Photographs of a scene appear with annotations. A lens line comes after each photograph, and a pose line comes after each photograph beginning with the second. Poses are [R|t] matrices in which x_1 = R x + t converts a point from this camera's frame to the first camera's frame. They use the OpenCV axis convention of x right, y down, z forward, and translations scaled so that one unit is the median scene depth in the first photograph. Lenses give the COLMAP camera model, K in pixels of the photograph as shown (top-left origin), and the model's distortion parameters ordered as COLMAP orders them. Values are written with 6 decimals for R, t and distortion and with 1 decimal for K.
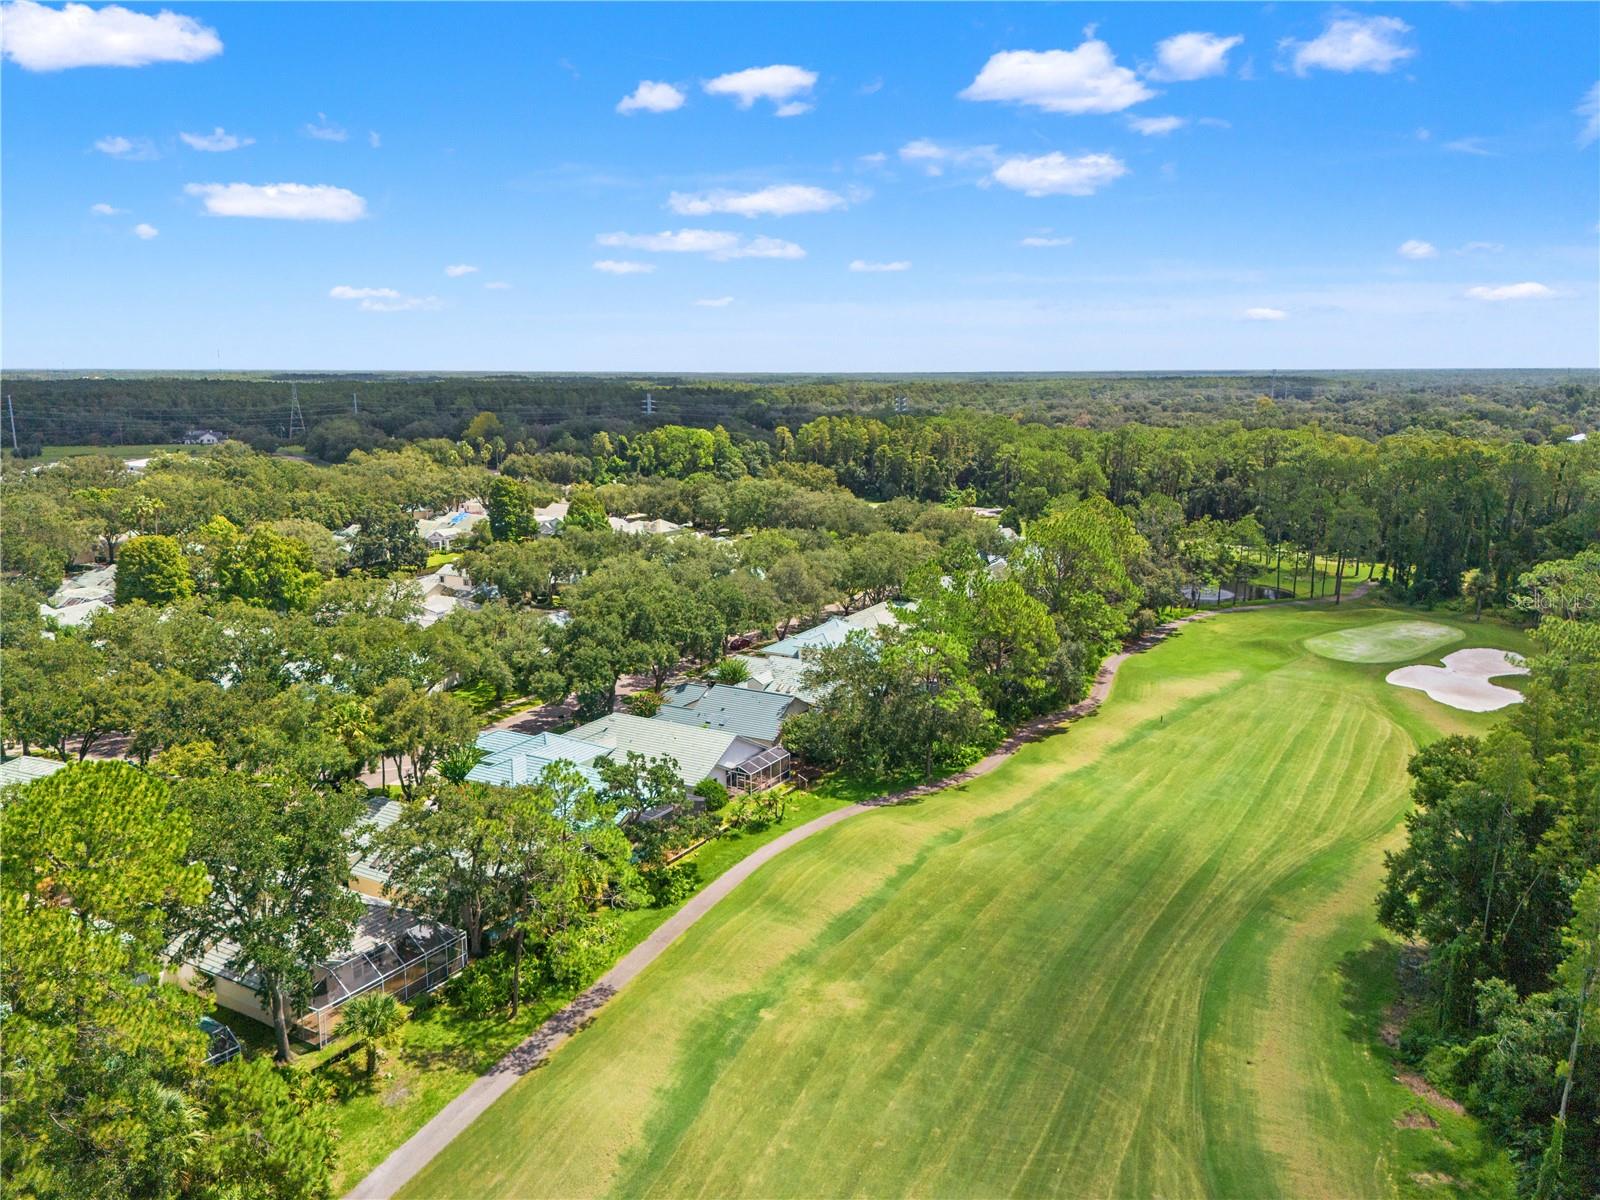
lens RADIAL K [[1181.6, 0, 797.1], [0, 1181.6, 600.8], [0, 0, 1]] dist [0.043476, -0.047716]
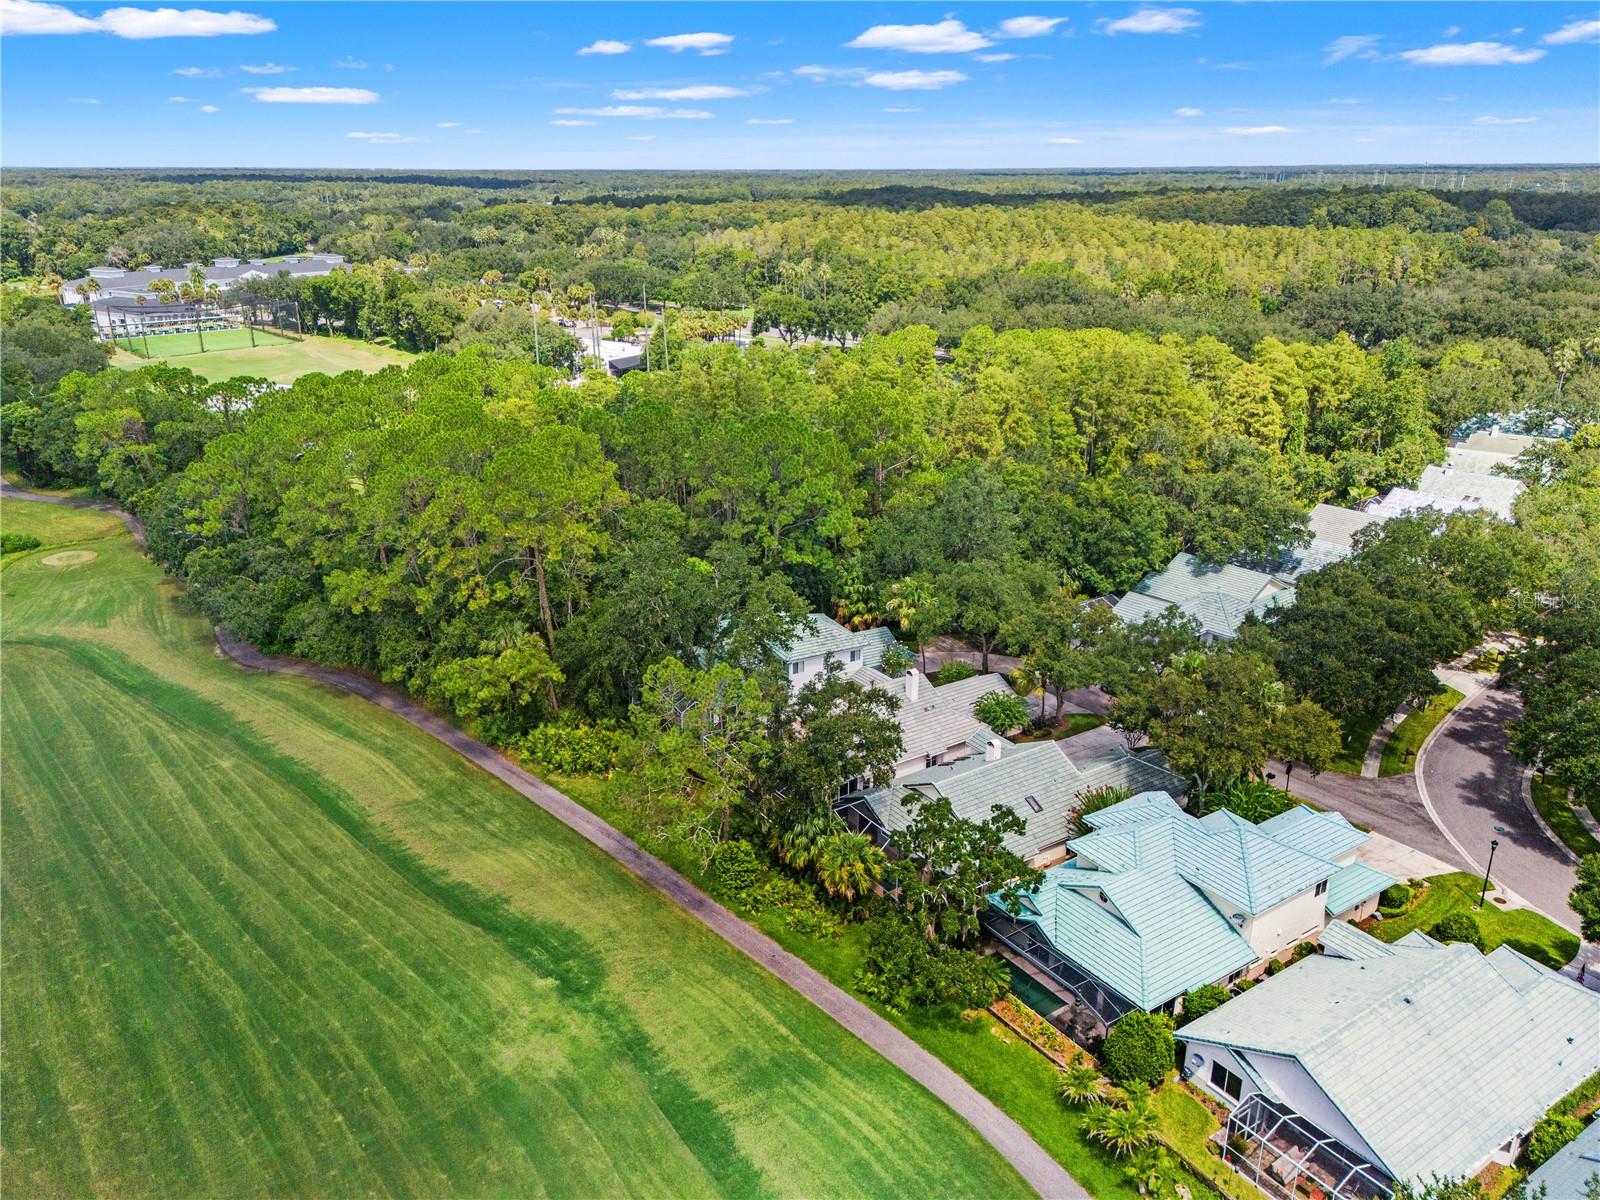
lens RADIAL K [[1181.6, 0, 797.1], [0, 1181.6, 600.8], [0, 0, 1]] dist [0.043476, -0.047716]
pose [[-0.420326, 0.295640, -0.857859, 0.633102], [-0.173843, 0.901680, 0.395920, -0.338929], [0.890564, 0.315548, -0.327604, 1.480143]]
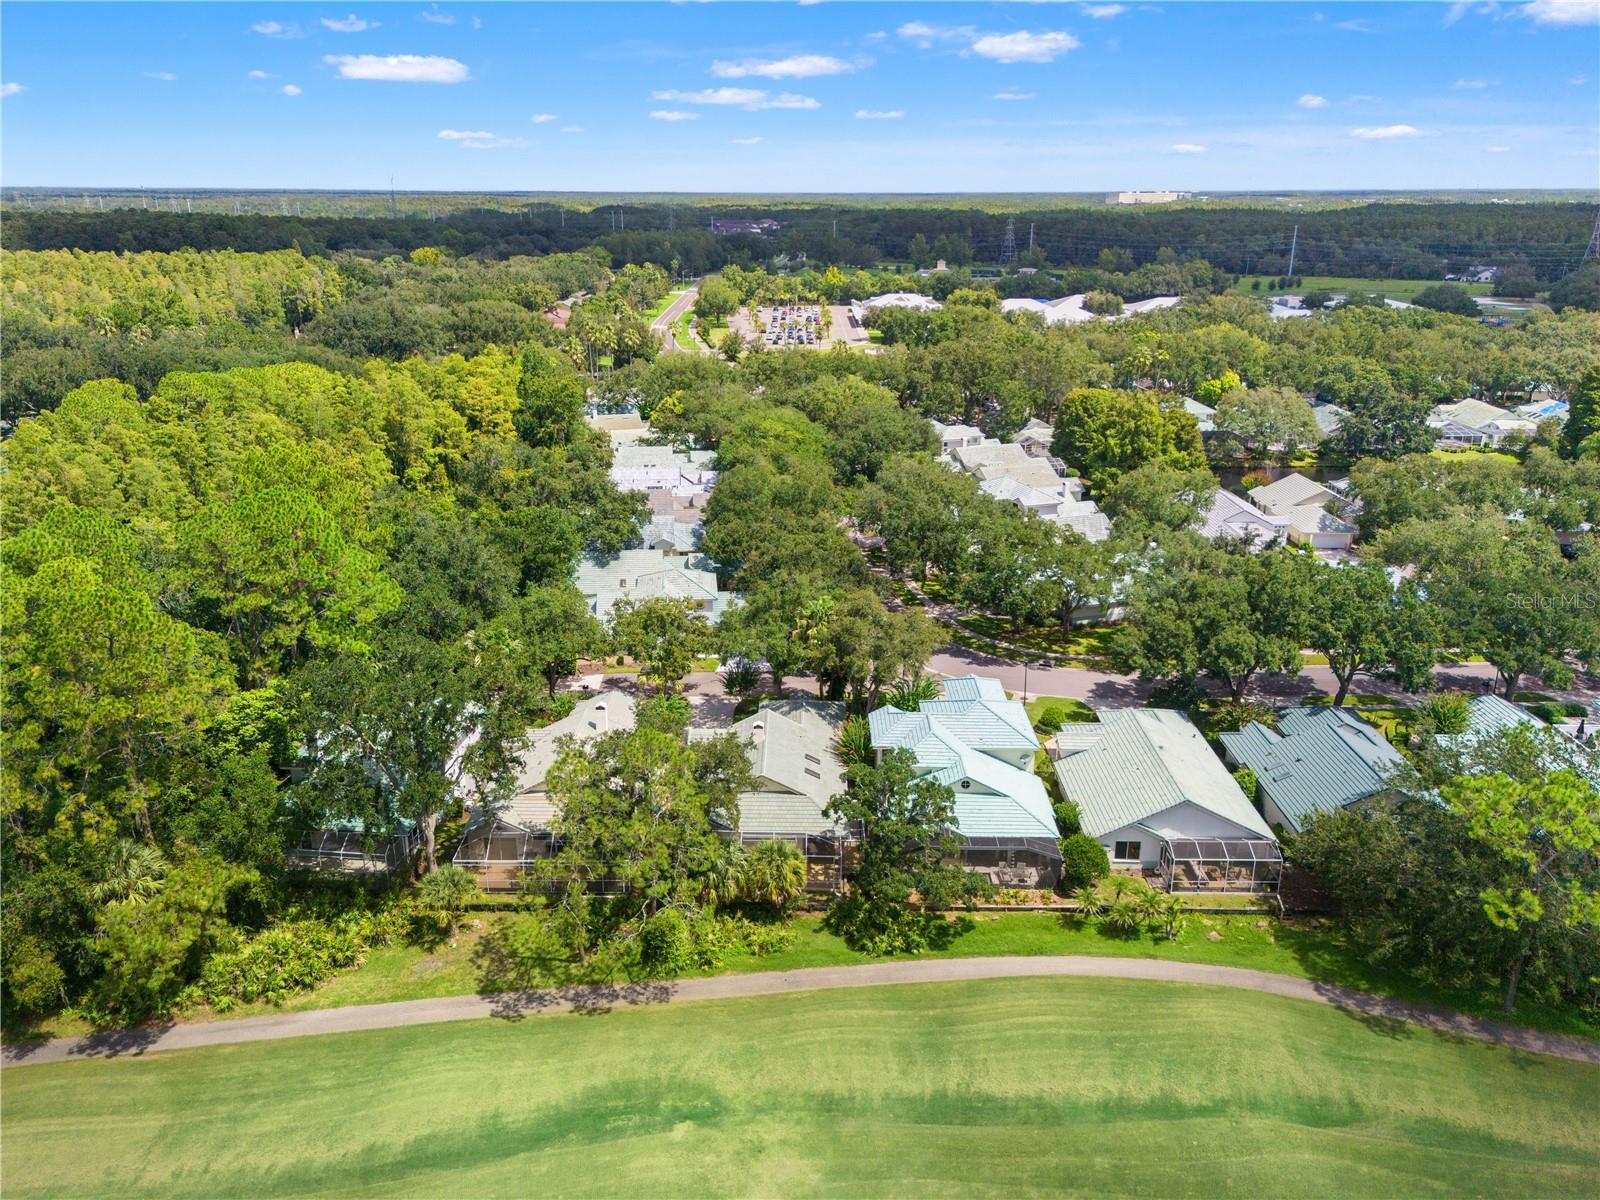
lens RADIAL K [[1181.6, 0, 797.1], [0, 1181.6, 600.8], [0, 0, 1]] dist [0.043476, -0.047716]
pose [[0.506602, 0.274808, -0.817212, 0.602837], [-0.161775, 0.961307, 0.222976, -0.194973], [0.846867, 0.019245, 0.531457, 0.685648]]
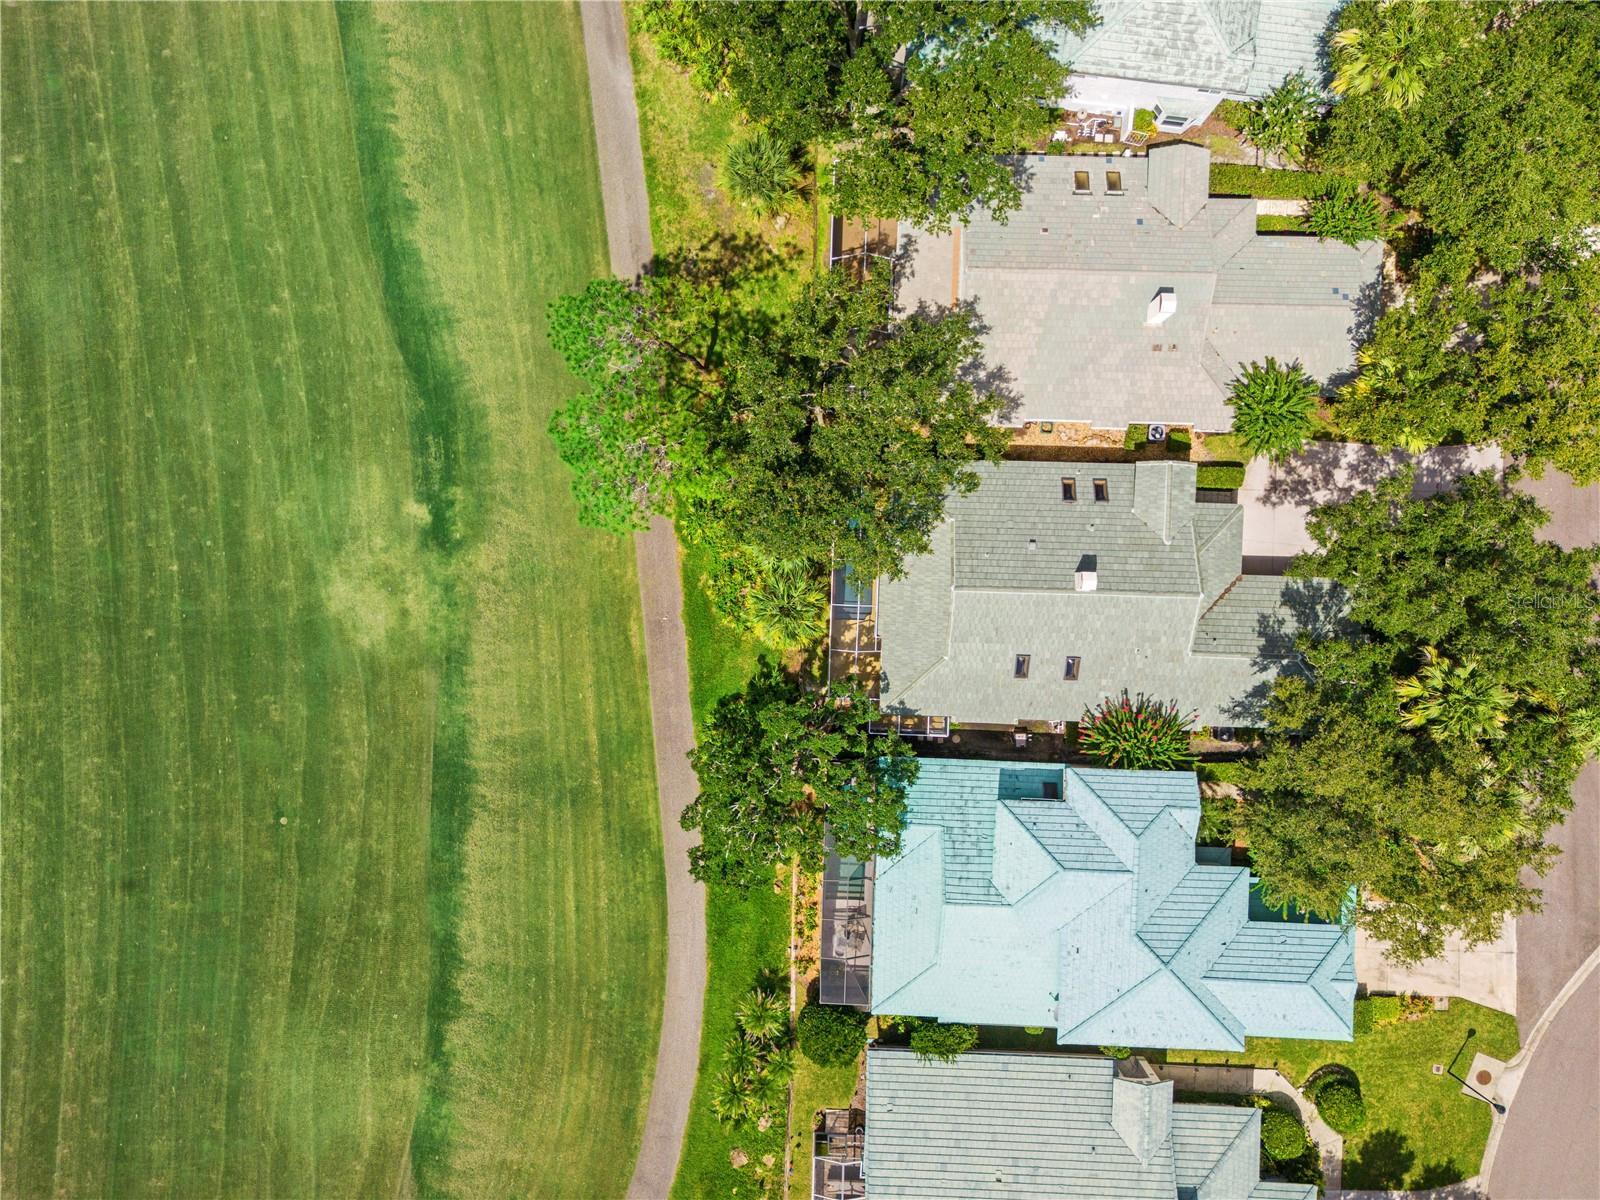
lens RADIAL K [[1181.6, 0, 797.1], [0, 1181.6, 600.8], [0, 0, 1]] dist [0.043476, -0.047716]
pose [[-0.874211, 0.485536, 0.003287, -0.237978], [-0.091128, -0.170719, 0.981097, -0.501043], [0.476918, 0.857386, 0.193490, 1.093765]]
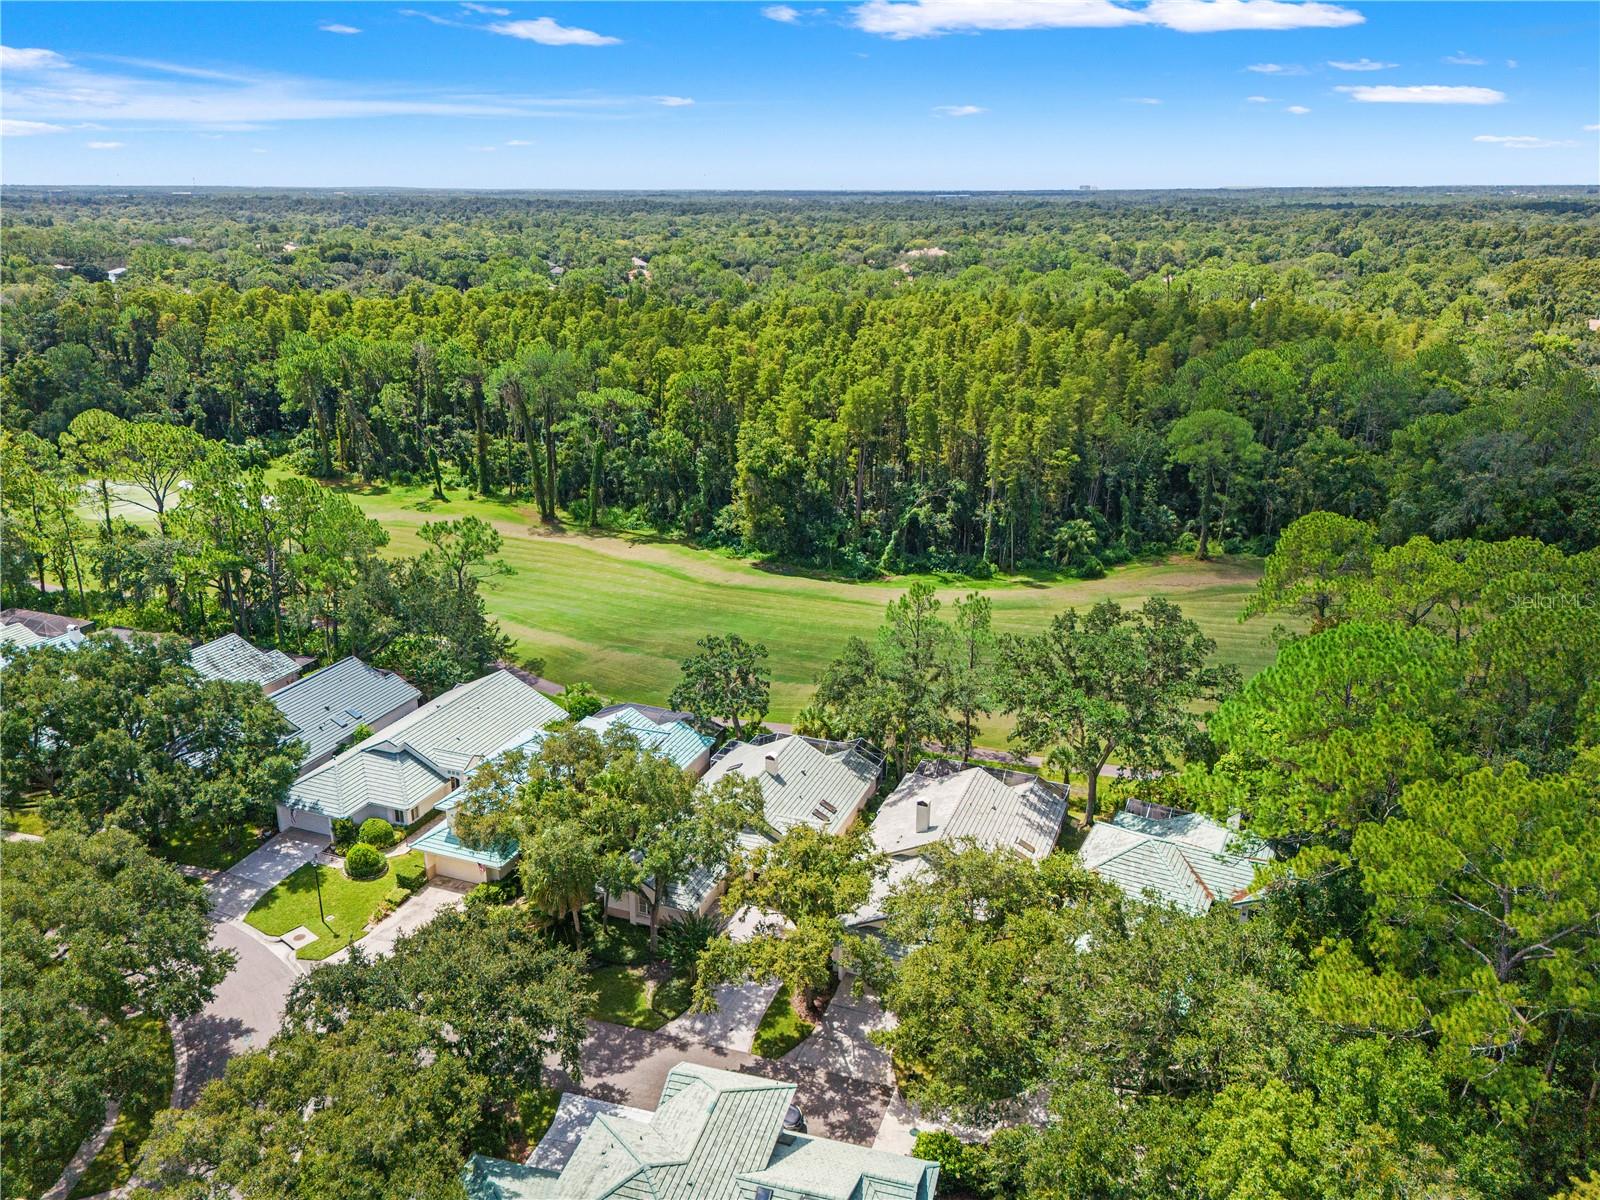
lens RADIAL K [[1181.6, 0, 797.1], [0, 1181.6, 600.8], [0, 0, 1]] dist [0.043476, -0.047716]
pose [[-0.157142, -0.343572, 0.925886, -1.485126], [0.185781, 0.910511, 0.369398, -0.377705], [-0.969944, 0.230060, -0.079250, 1.350017]]
